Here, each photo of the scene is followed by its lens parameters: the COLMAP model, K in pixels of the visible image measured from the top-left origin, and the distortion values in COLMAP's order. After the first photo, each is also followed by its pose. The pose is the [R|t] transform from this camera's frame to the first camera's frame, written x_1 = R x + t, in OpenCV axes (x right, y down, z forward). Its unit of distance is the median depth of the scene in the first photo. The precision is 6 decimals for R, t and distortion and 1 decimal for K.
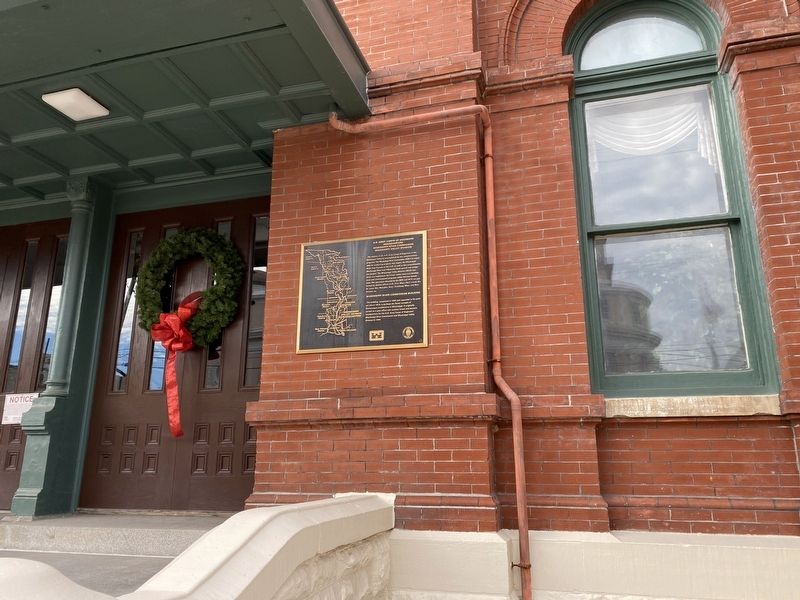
lens RADIAL K [[611.1, 0, 396.6], [0, 611.1, 296.6], [0, 0, 1]] dist [0.022085, -0.029355]
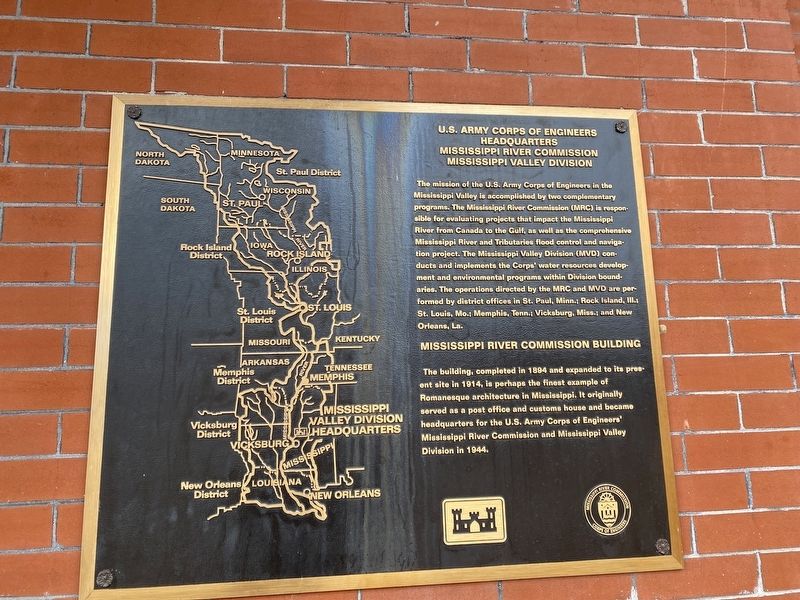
lens RADIAL K [[611.1, 0, 399.8], [0, 611.1, 297.4], [0, 0, 1]] dist [0.022085, -0.029355]
pose [[0.919288, 0.047727, 0.390680, -0.151543], [-0.074661, 0.995744, 0.054037, -0.031589], [-0.386438, -0.078845, 0.918939, 0.781449]]
